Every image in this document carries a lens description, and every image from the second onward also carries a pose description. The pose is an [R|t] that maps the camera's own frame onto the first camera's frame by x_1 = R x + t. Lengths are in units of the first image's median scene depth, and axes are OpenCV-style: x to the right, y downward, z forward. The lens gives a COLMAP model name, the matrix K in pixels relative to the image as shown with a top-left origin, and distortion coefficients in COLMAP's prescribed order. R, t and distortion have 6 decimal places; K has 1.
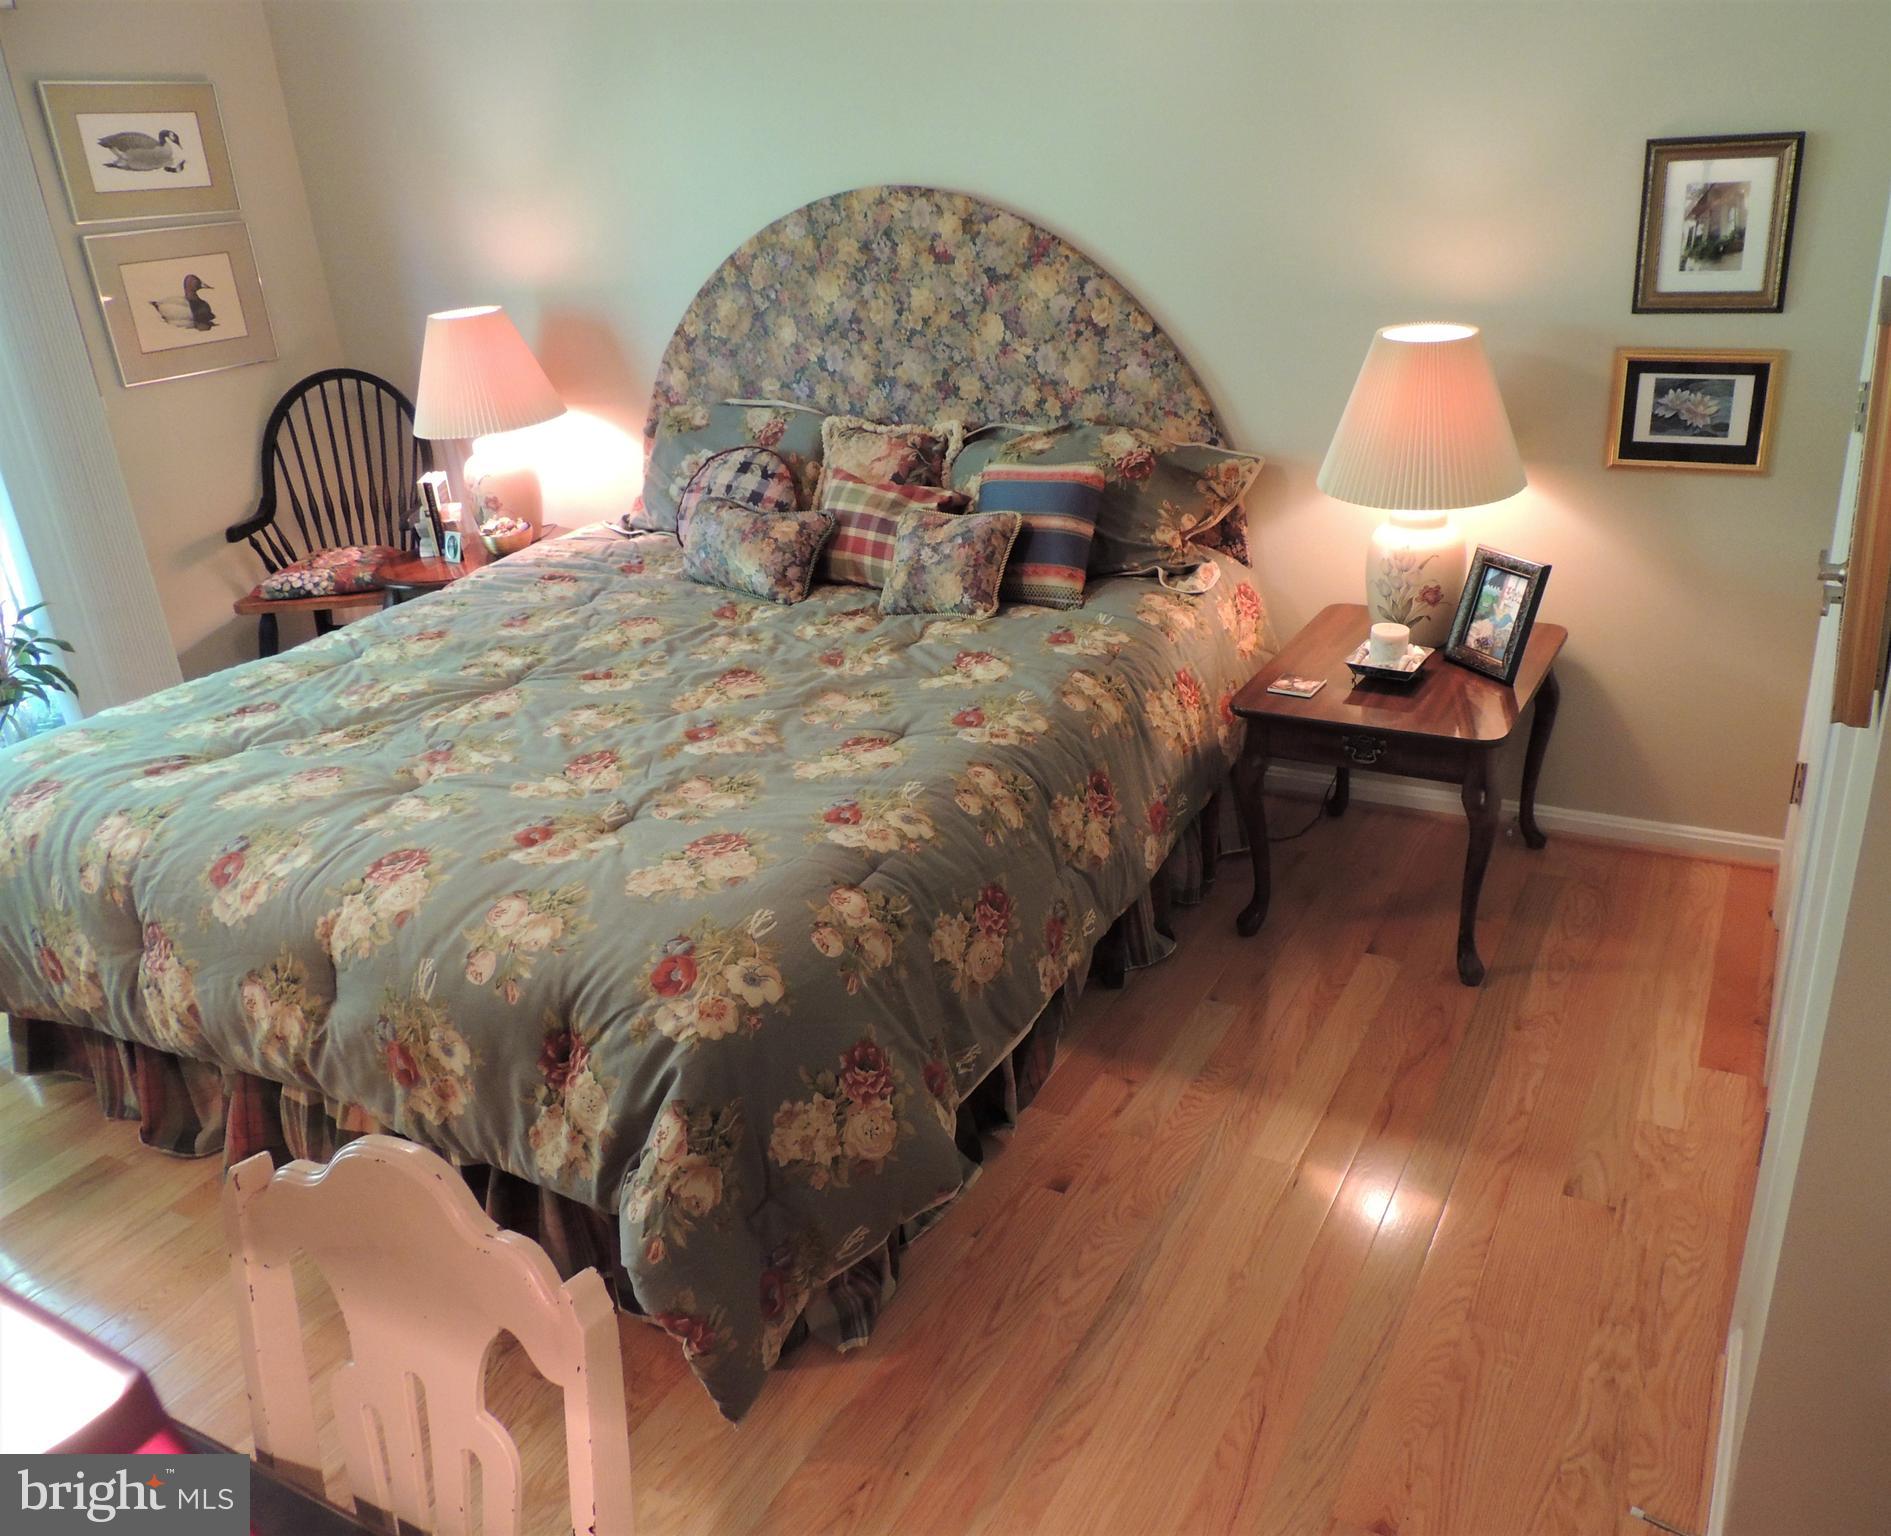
lens RADIAL K [[1452.5, 0, 945.5], [0, 1452.5, 768.0], [0, 0, 1]] dist [-0.018481, -0.008241]
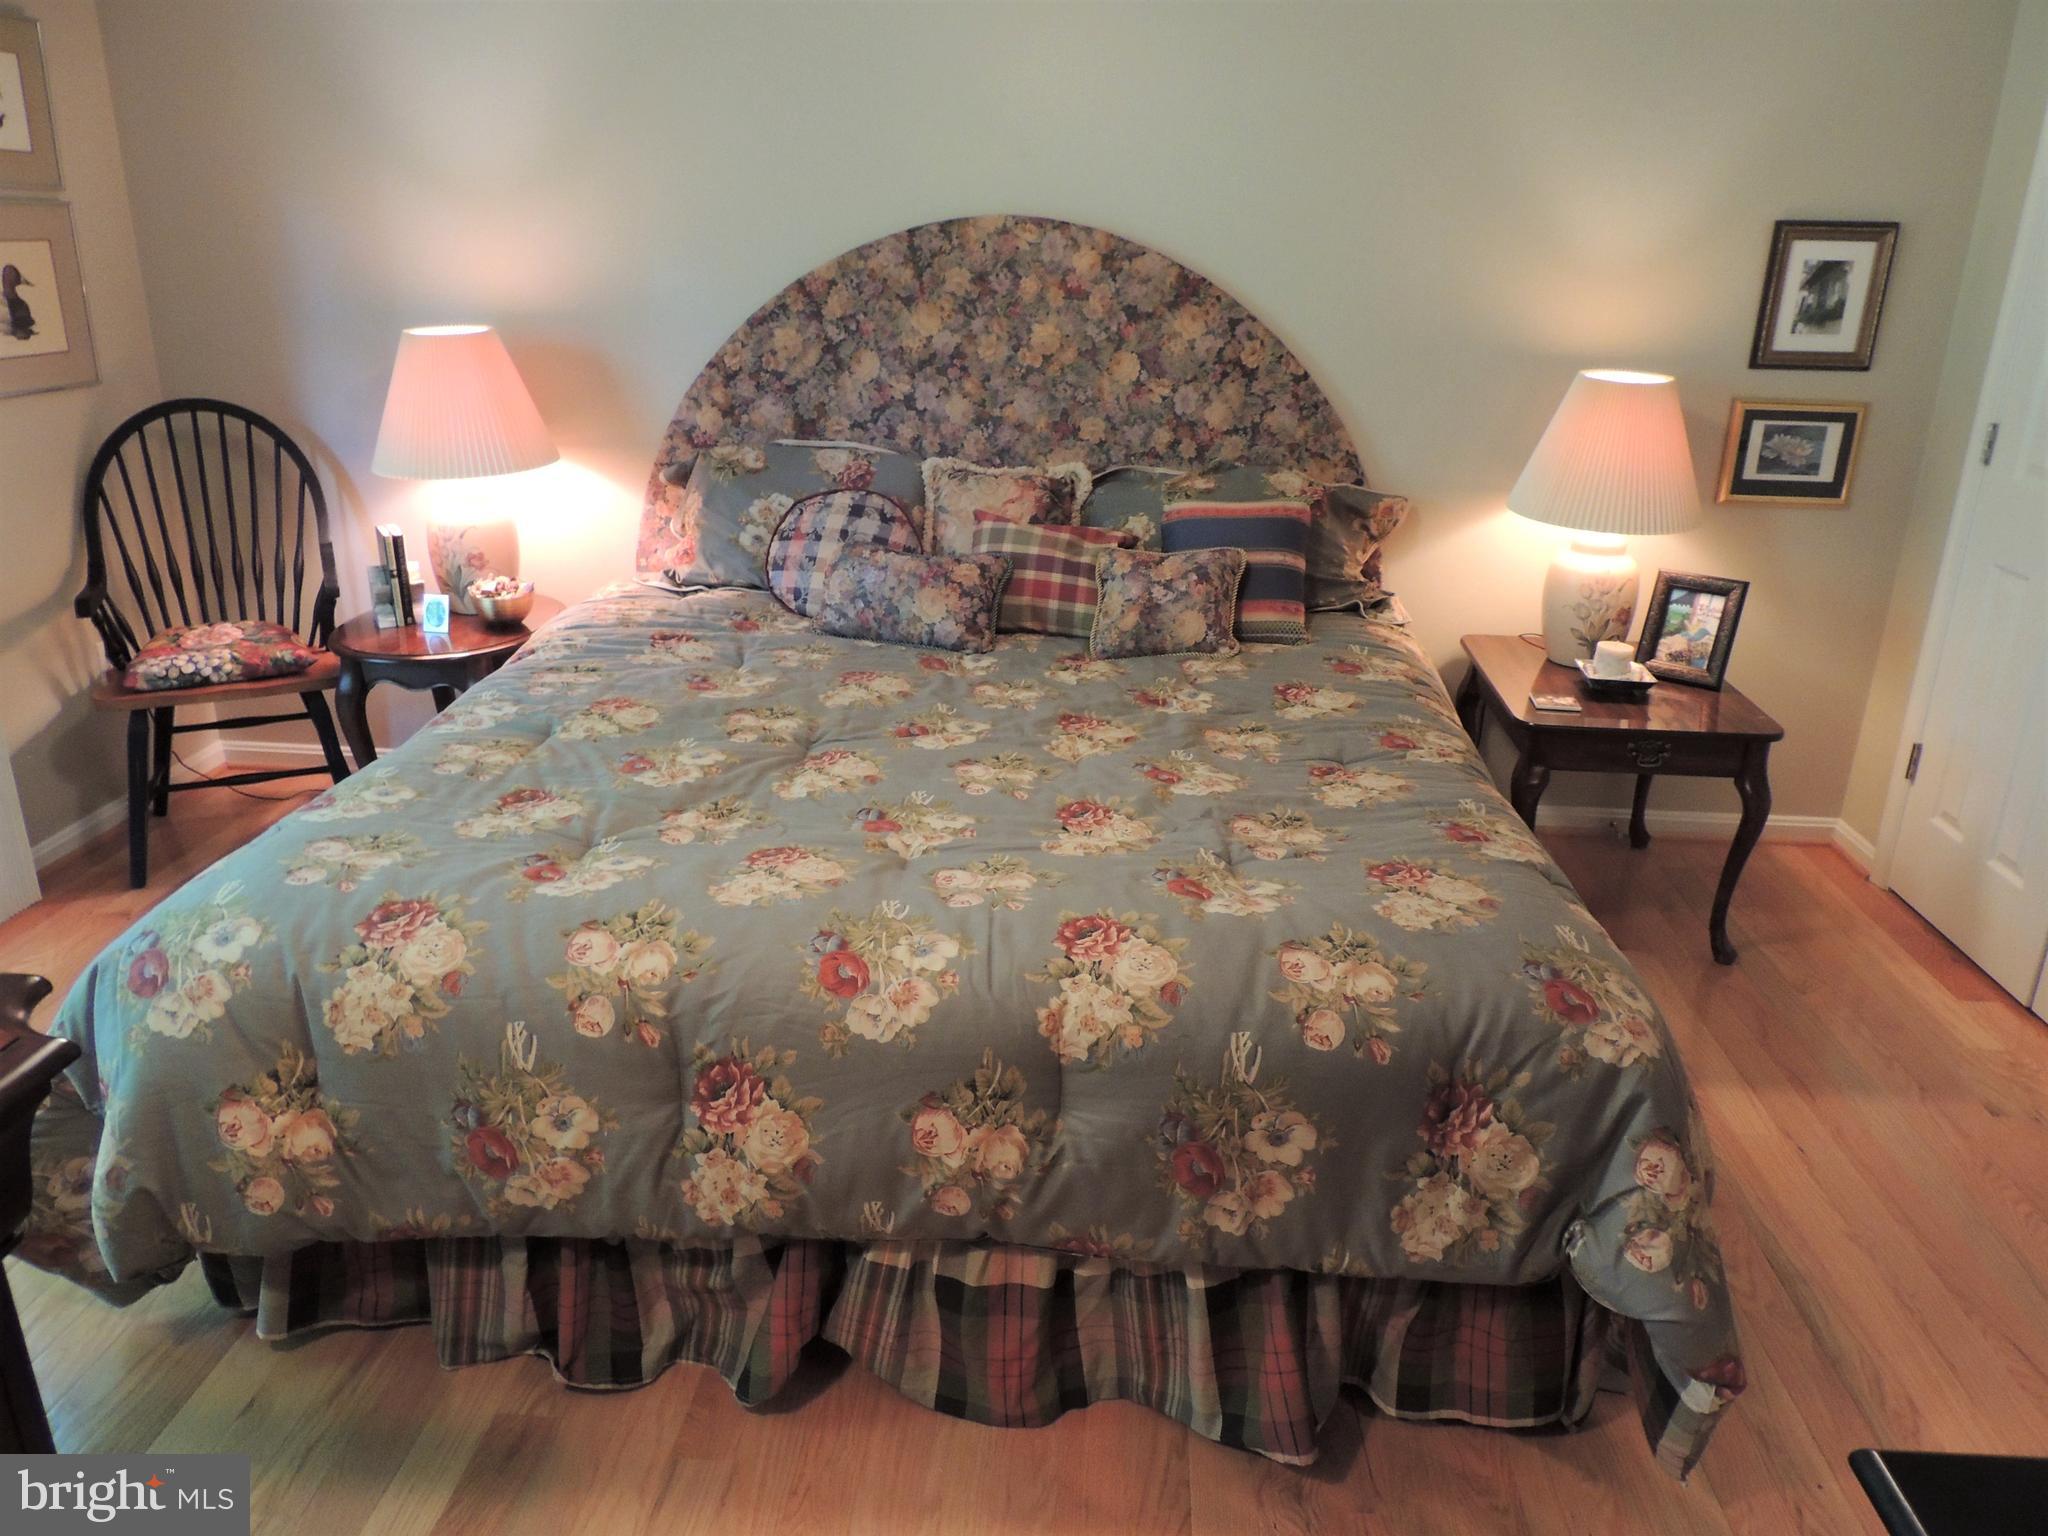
lens RADIAL K [[1475.4, 0, 1024.0], [0, 1475.4, 768.0], [0, 0, 1]] dist [-0.024215, 0.004945]
pose [[0.913379, -0.066442, 0.401652, -0.466937], [0.093771, 0.994400, -0.048745, 0.005933], [-0.396164, 0.082186, 0.914494, 0.152632]]
